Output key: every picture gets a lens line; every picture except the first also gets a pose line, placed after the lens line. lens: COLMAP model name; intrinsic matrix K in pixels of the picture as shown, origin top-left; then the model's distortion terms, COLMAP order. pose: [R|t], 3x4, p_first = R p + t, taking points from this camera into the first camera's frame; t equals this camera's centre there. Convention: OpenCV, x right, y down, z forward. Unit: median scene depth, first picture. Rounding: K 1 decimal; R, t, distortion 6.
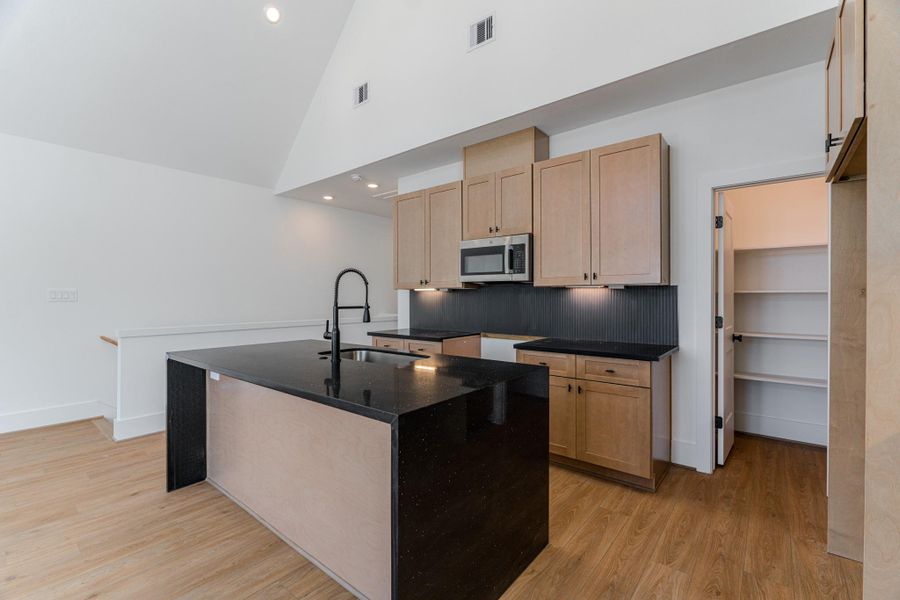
lens RADIAL K [[398.7, 0, 442.9], [0, 398.7, 293.2], [0, 0, 1]] dist [-0.010208, 0.000040]
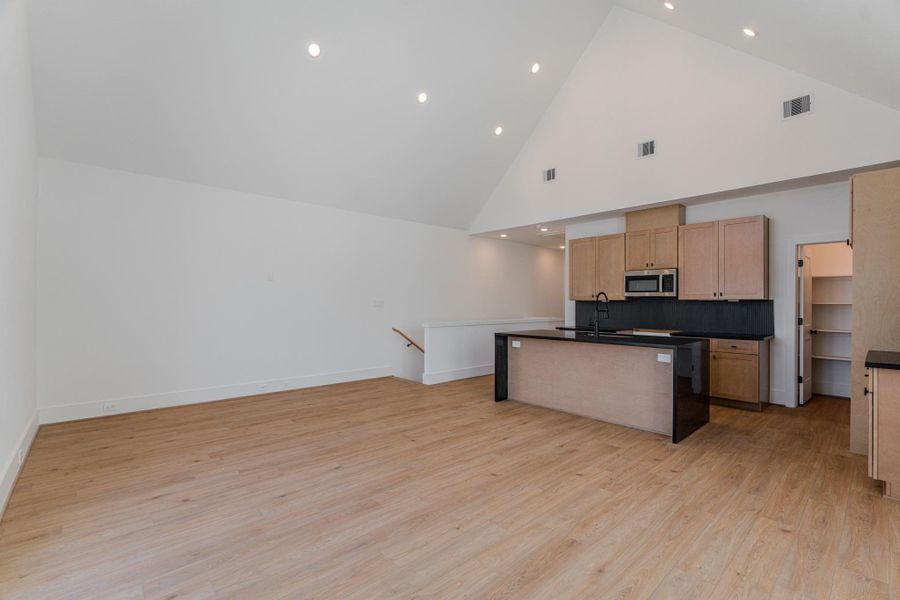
lens RADIAL K [[393.4, 0, 450.0], [0, 393.4, 300.0], [0, 0, 1]] dist [-0.008834, 0.000014]
pose [[0.989963, 0.003673, -0.141280, -0.503911], [-0.003878, 0.999992, -0.001176, -0.010431], [0.141275, 0.001712, 0.989969, -0.789843]]
